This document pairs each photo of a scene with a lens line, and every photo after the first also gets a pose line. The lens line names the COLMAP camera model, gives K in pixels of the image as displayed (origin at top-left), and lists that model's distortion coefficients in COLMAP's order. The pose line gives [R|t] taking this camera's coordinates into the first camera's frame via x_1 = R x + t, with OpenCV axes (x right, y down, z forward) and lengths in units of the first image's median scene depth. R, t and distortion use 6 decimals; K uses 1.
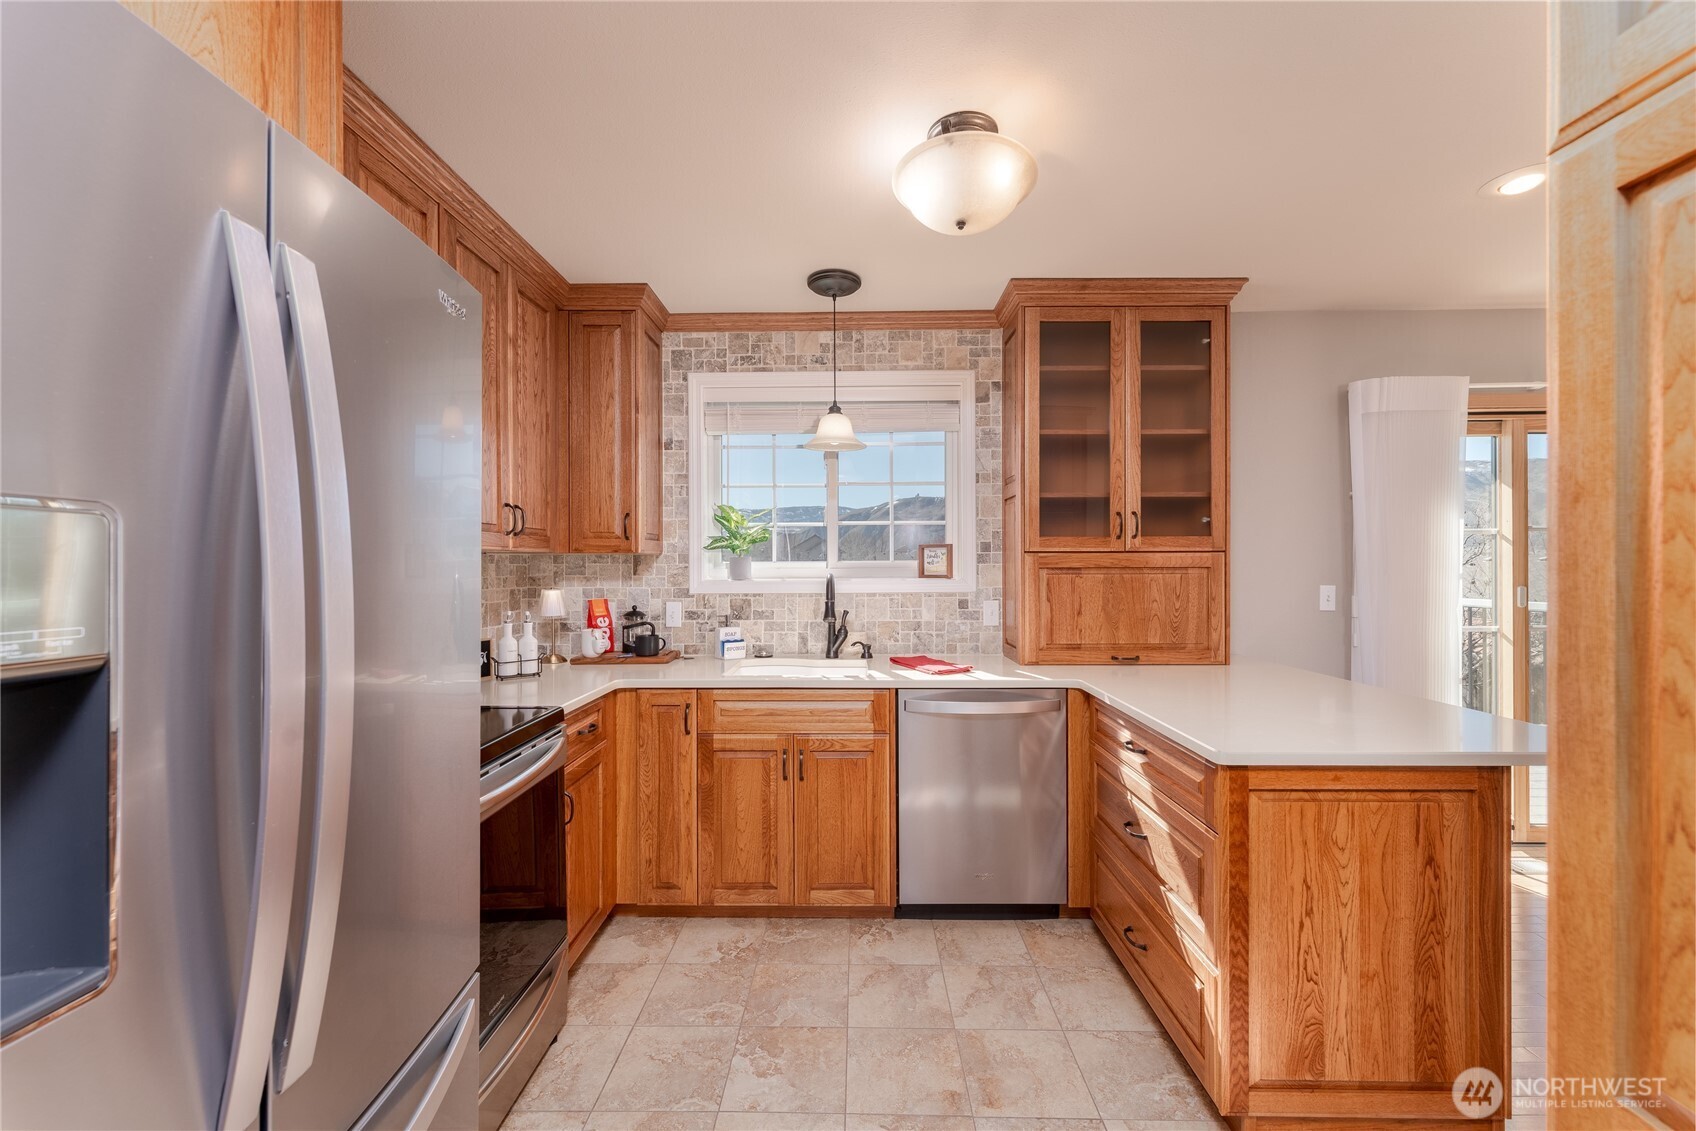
lens RADIAL K [[674.8, 0, 863.7], [0, 674.8, 561.6], [0, 0, 1]] dist [0.001194, 0.000010]
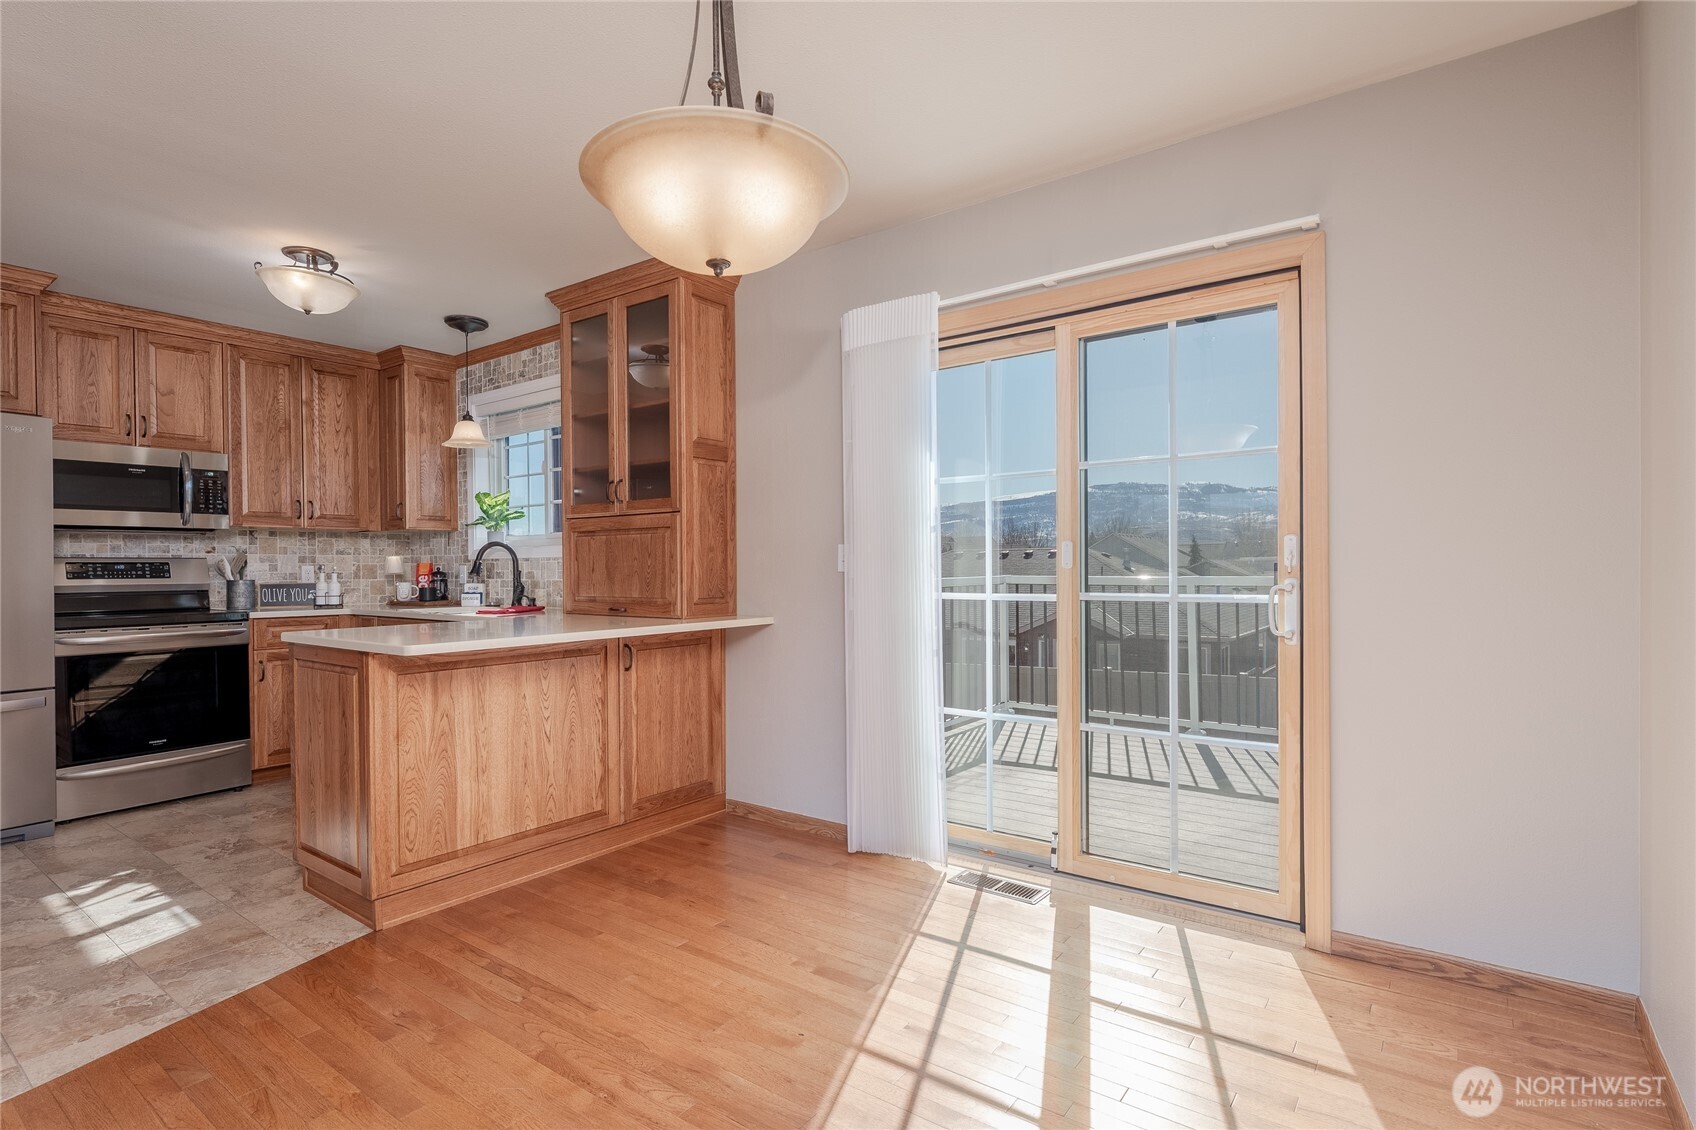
lens RADIAL K [[834.3, 0, 875.0], [0, 834.3, 575.7], [0, 0, 1]] dist [-0.004200, -0.002255]
pose [[0.815739, 0.003691, -0.578408, 1.418298], [0.007748, 0.999820, 0.017308, 0.059442], [0.578368, -0.018601, 0.815564, 0.103371]]
